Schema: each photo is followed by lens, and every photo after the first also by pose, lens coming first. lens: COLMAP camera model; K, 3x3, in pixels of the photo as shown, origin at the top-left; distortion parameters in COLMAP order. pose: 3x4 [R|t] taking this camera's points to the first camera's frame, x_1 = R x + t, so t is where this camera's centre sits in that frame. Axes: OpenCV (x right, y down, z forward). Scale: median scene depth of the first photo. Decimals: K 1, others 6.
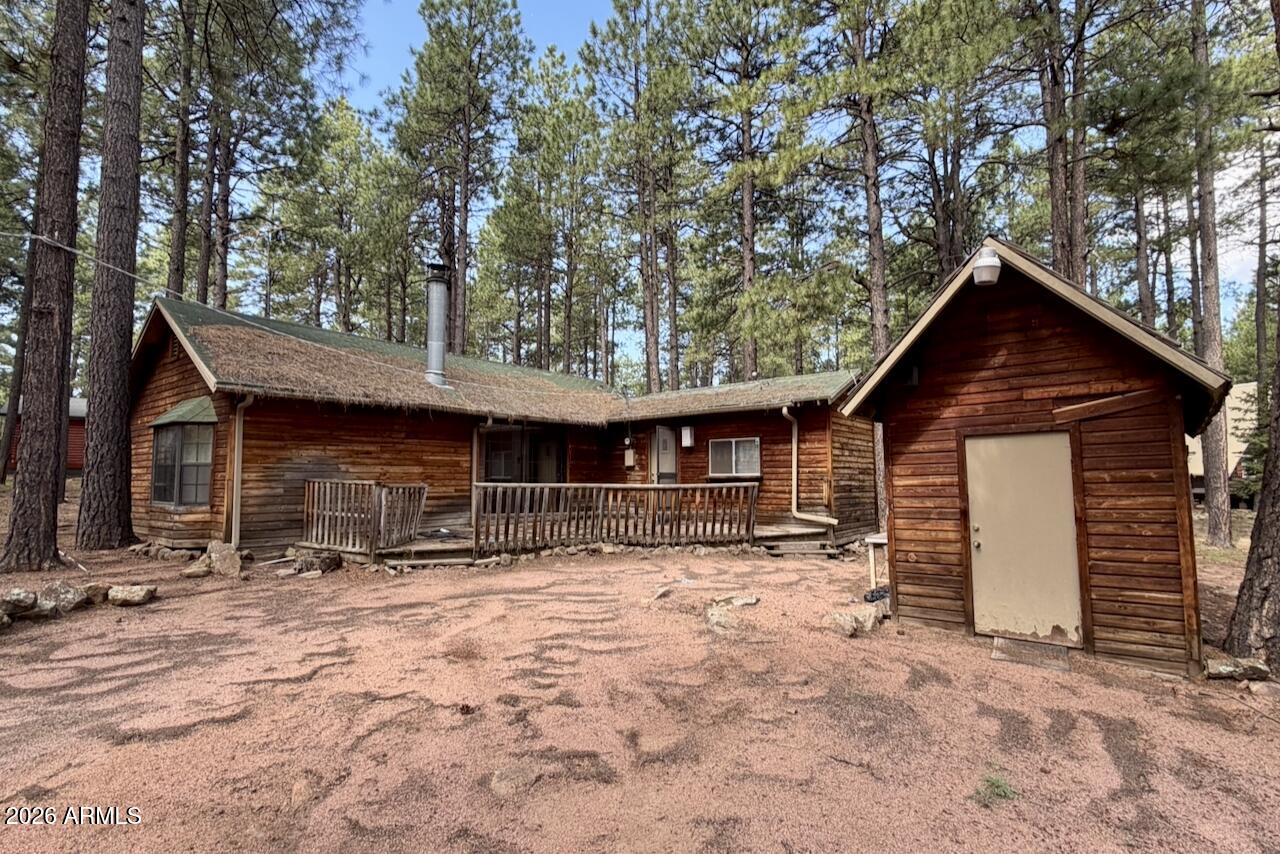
lens RADIAL K [[626.8, 0, 638.6], [0, 626.8, 432.6], [0, 0, 1]] dist [0.003938, 0.003020]
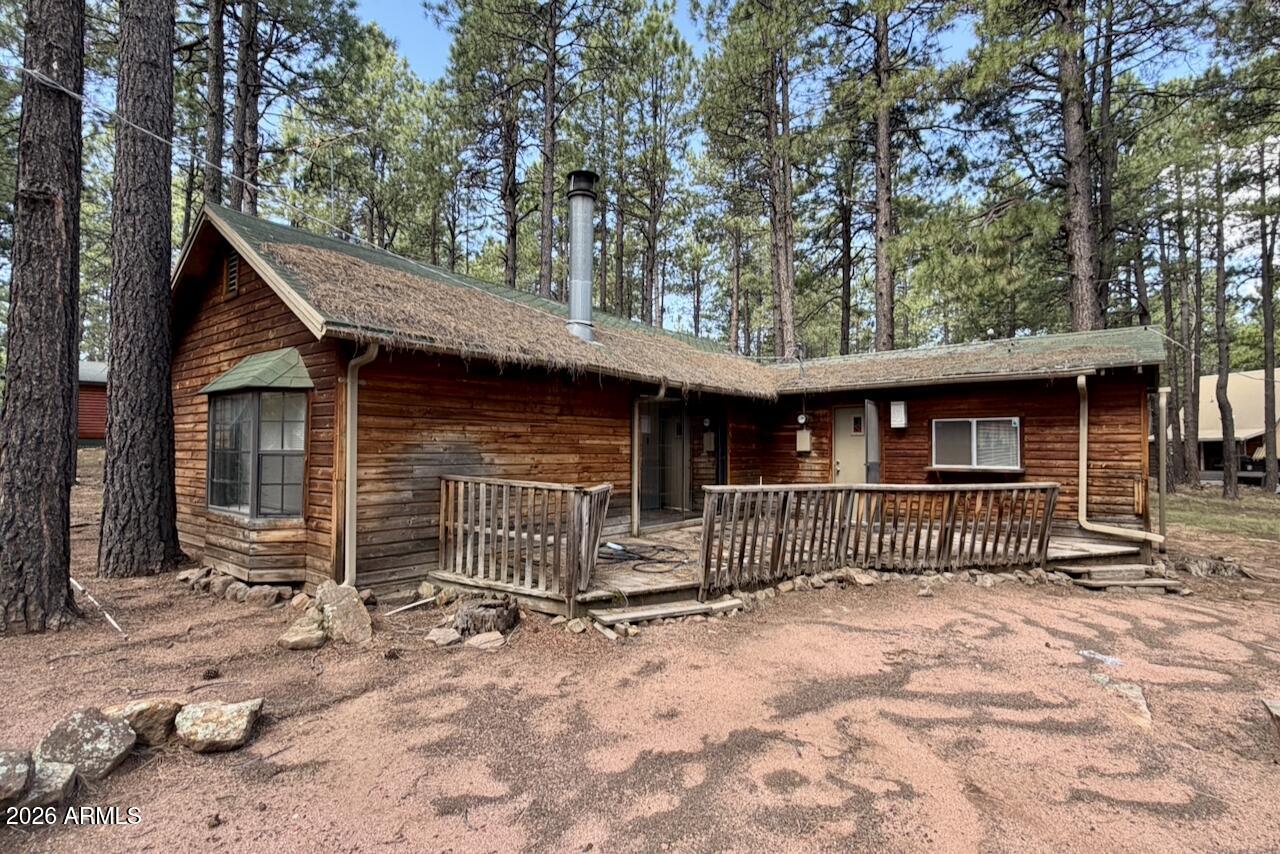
lens RADIAL K [[626.8, 0, 640.4], [0, 626.8, 430.4], [0, 0, 1]] dist [0.003938, 0.003020]
pose [[0.999929, 0.010941, -0.004743, -0.299885], [-0.010735, 0.999076, 0.041619, -0.003230], [0.005194, -0.041566, 0.999122, 0.323507]]
